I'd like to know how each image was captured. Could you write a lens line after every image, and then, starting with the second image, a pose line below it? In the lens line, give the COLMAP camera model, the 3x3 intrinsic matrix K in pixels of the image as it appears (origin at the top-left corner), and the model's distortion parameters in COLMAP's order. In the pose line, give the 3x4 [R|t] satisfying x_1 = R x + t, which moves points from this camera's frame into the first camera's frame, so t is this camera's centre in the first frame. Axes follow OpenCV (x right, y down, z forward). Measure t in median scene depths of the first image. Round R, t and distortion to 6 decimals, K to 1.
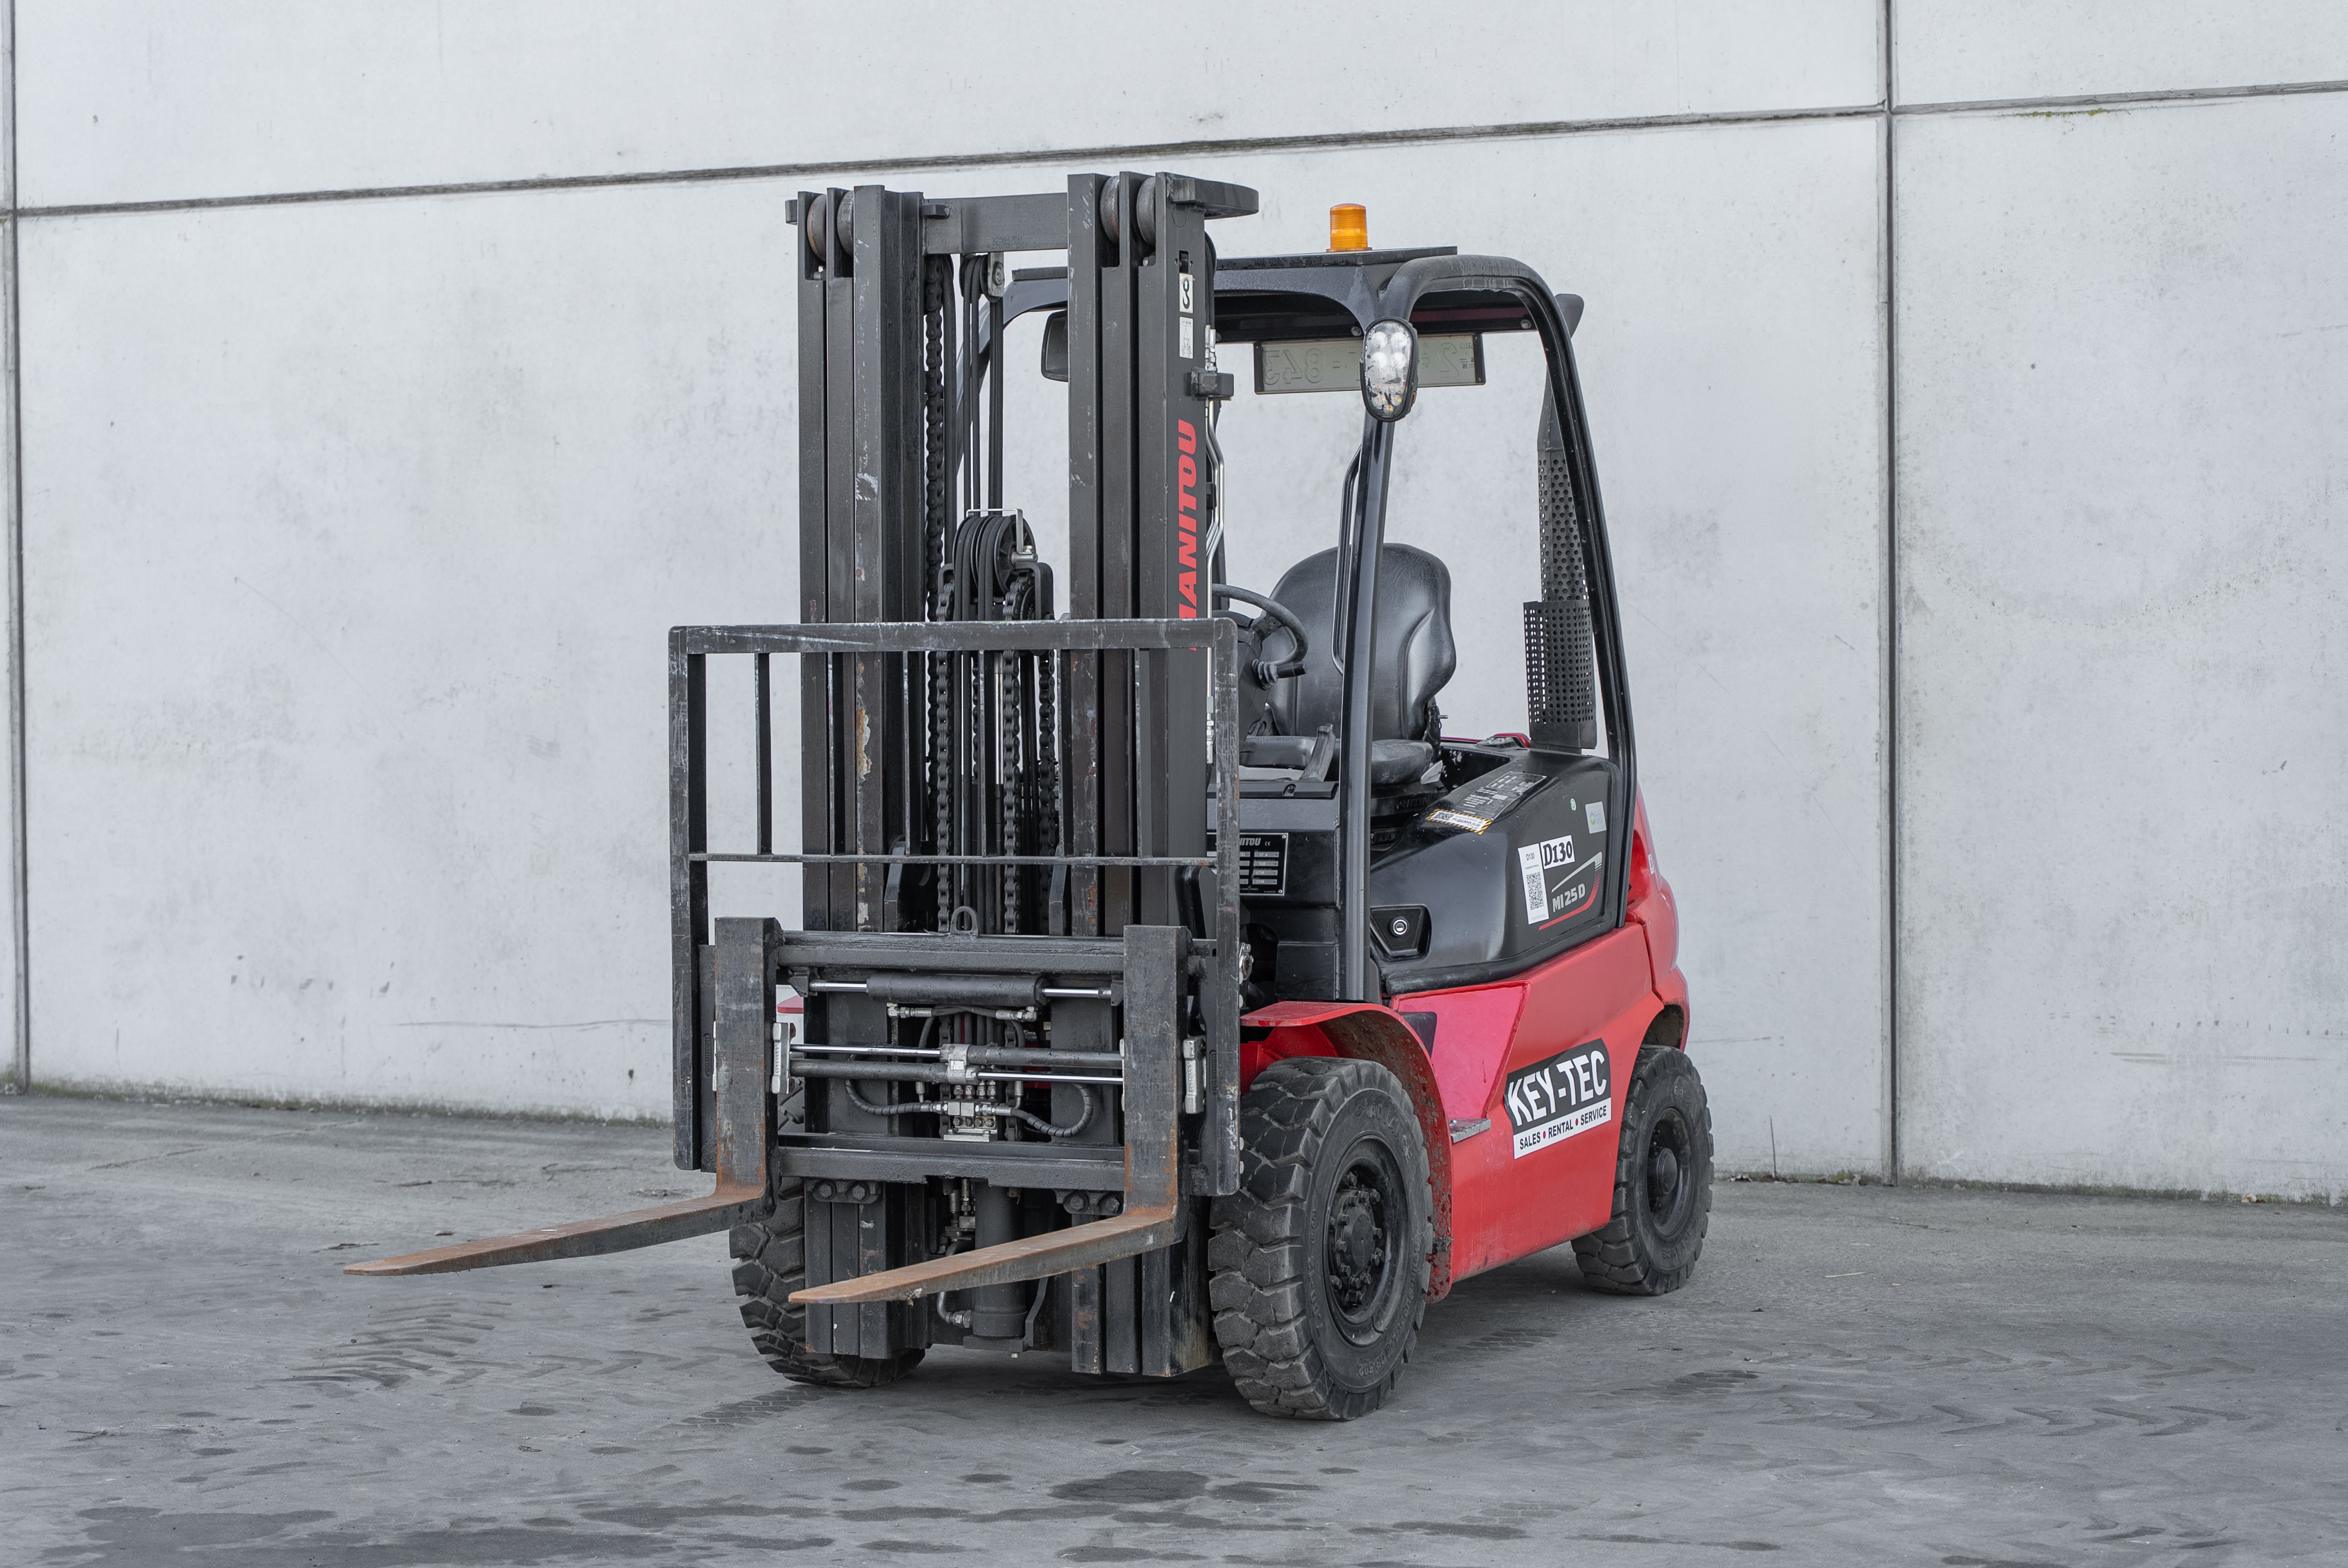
lens RADIAL K [[4904.1, 0, 1168.6], [0, 4904.1, 769.9], [0, 0, 1]] dist [0.009567, 0.000000]
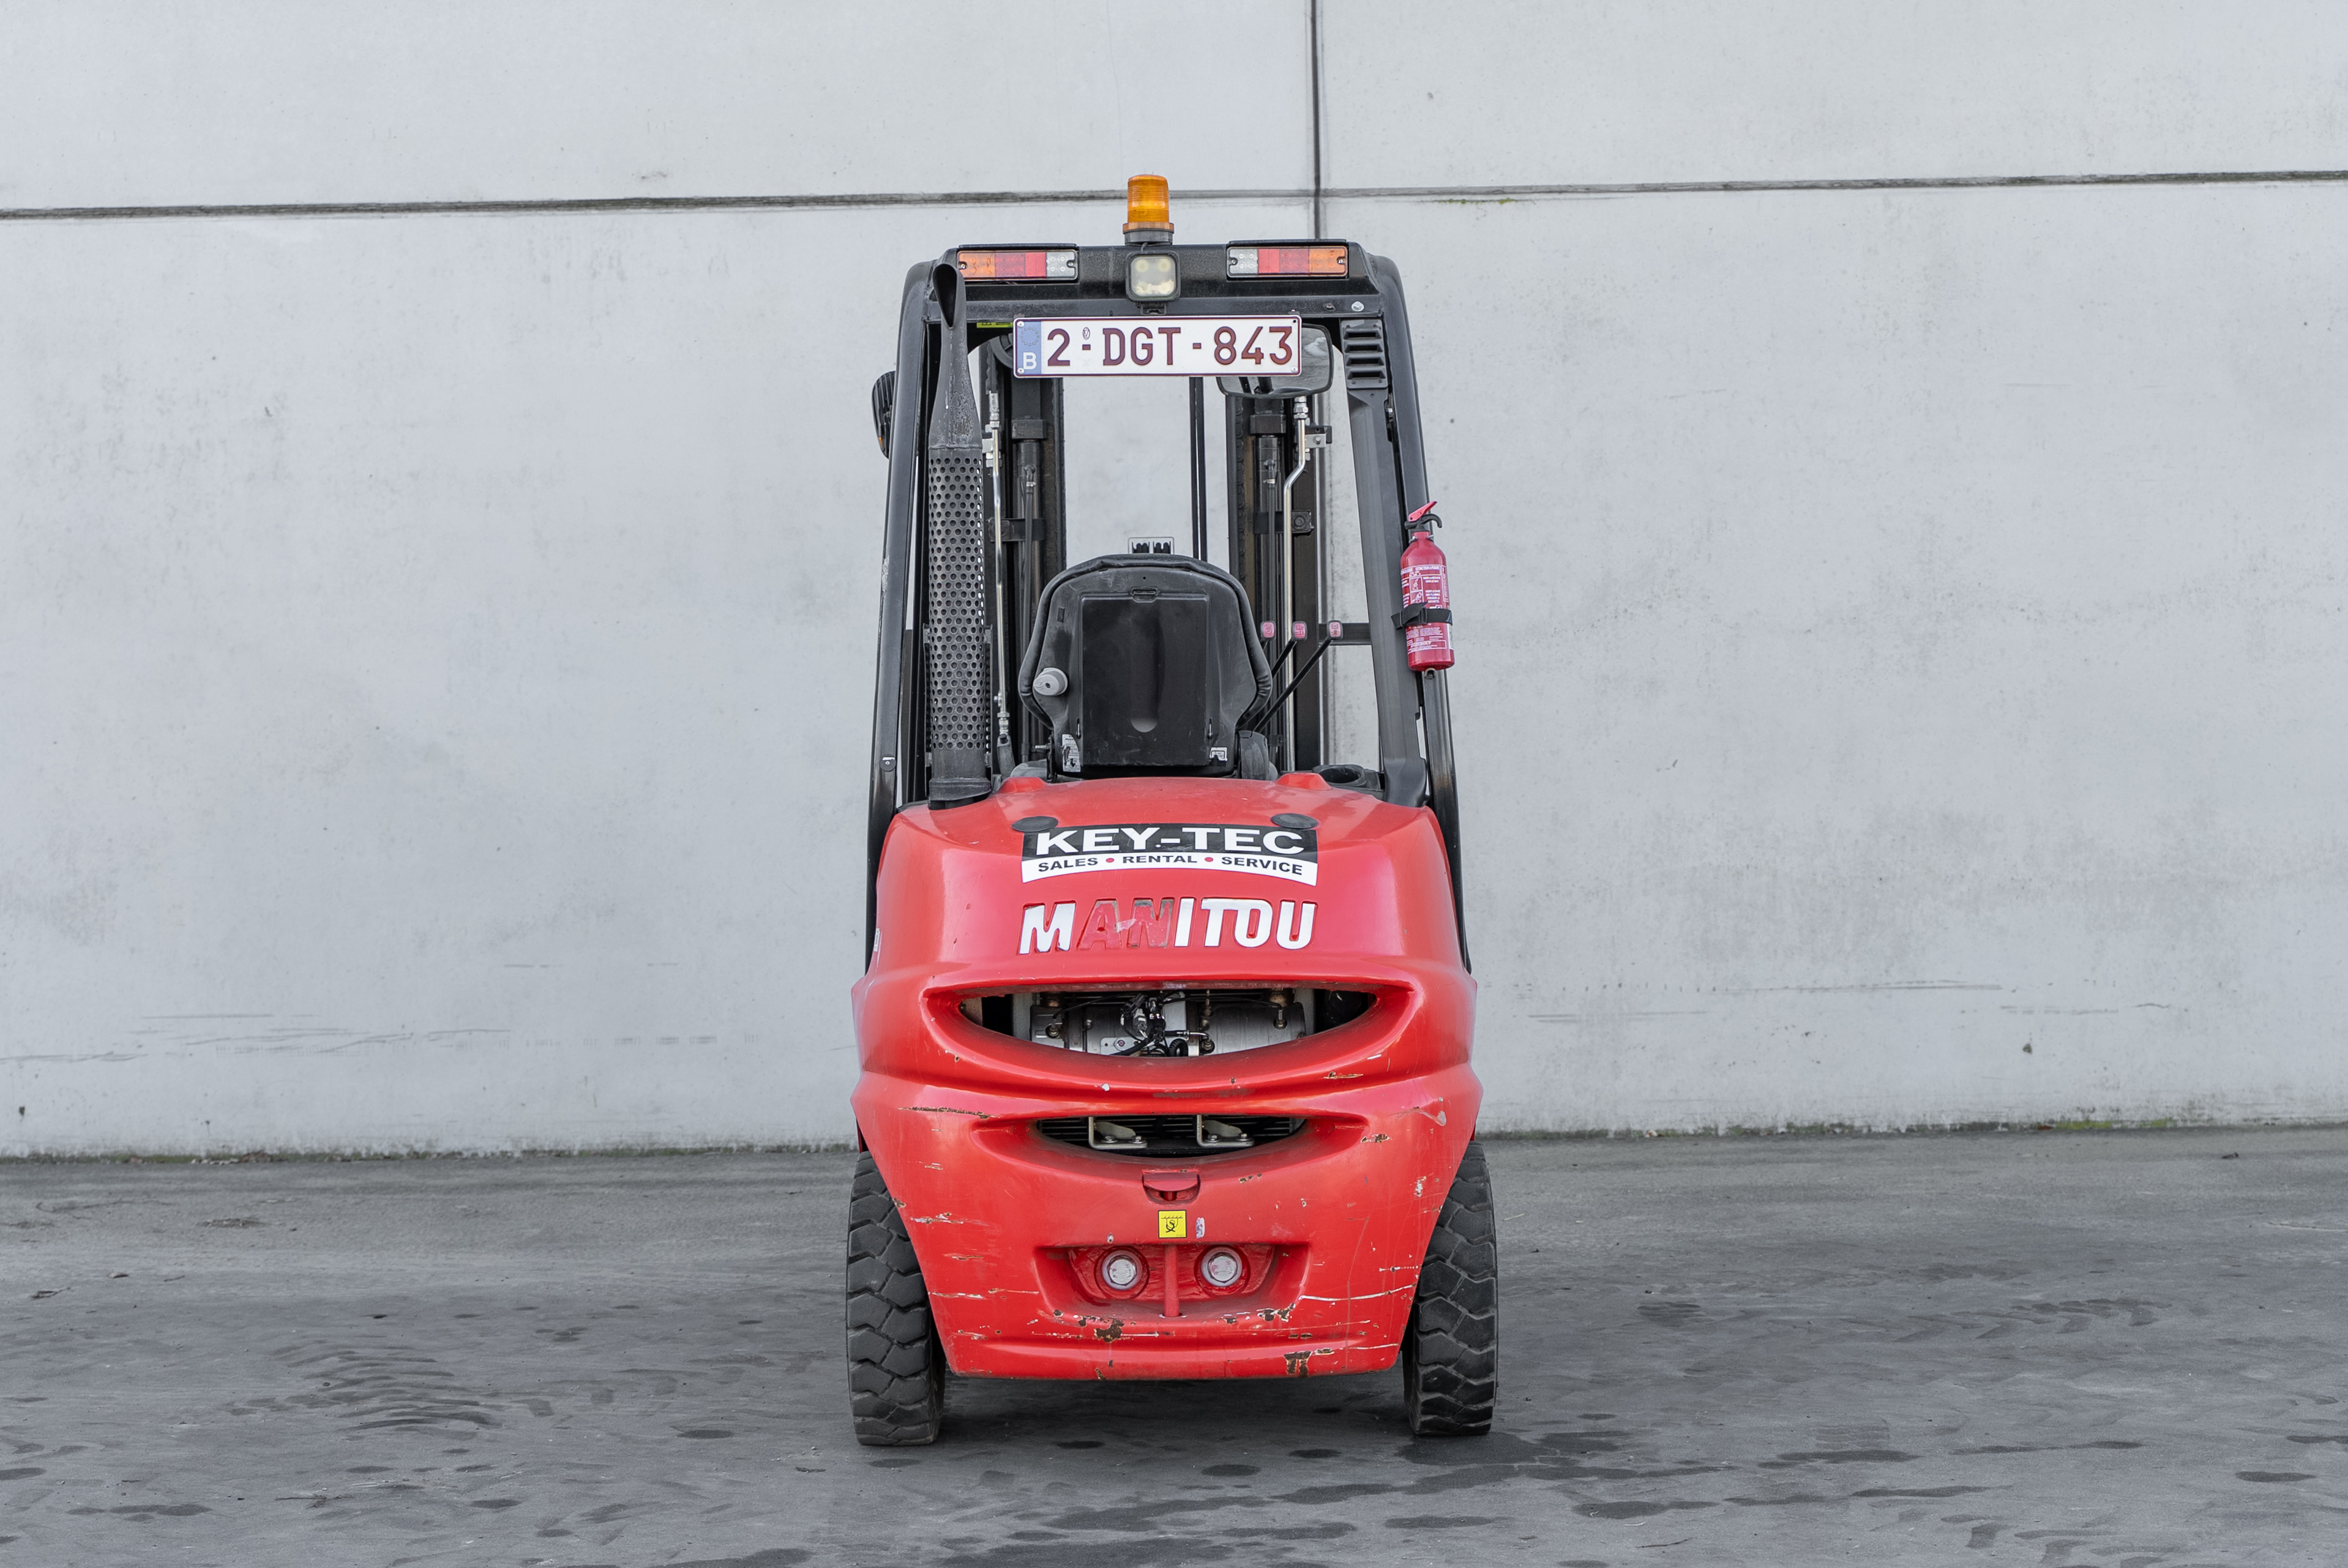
lens RADIAL K [[4124.6, 0, 1165.5], [0, 4124.6, 807.9], [0, 0, 1]] dist [0.005201, 0.000000]
pose [[0.895874, -0.022835, 0.443720, -0.339081], [0.023803, 0.999711, 0.003390, 0.003682], [-0.443669, 0.007524, 0.896159, 0.178470]]
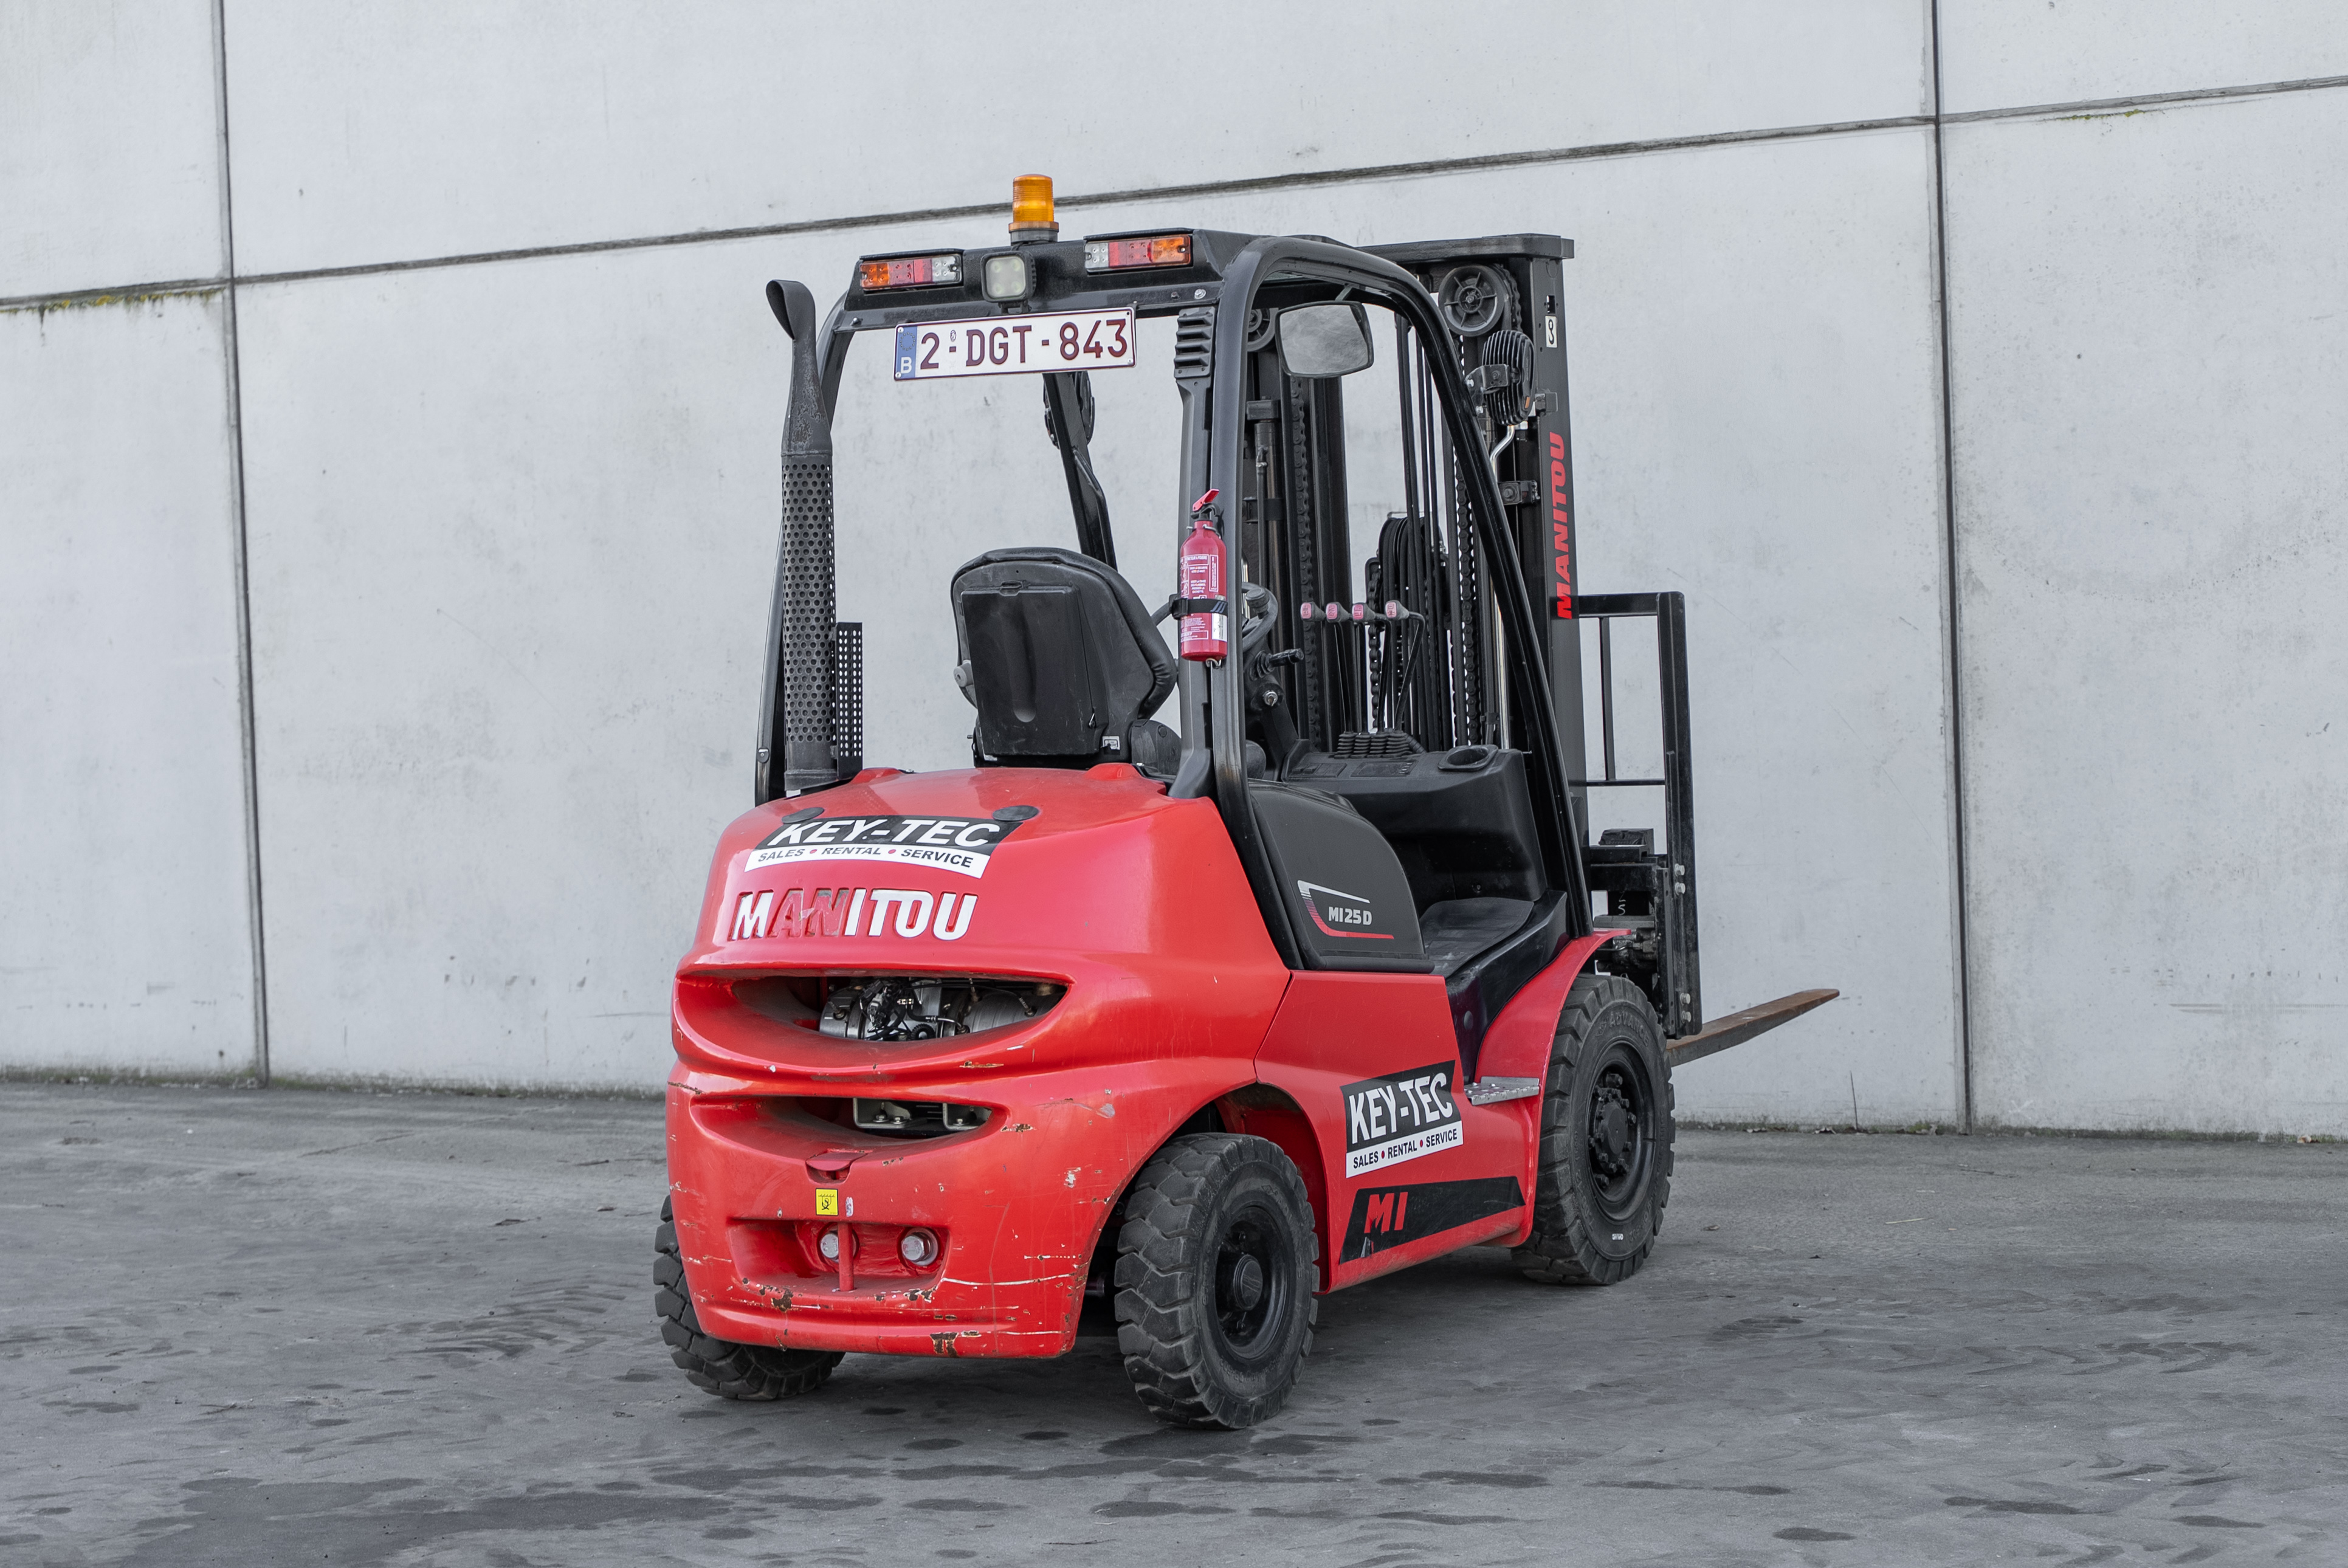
lens RADIAL K [[4368.7, 0, 1184.5], [0, 4368.7, 806.2], [0, 0, 1]] dist [0.008182, 0.000000]
pose [[0.998030, -0.026565, -0.056836, 0.037688], [0.026975, 0.999615, 0.006472, 0.003478], [0.056643, -0.007992, 0.998363, 0.052908]]
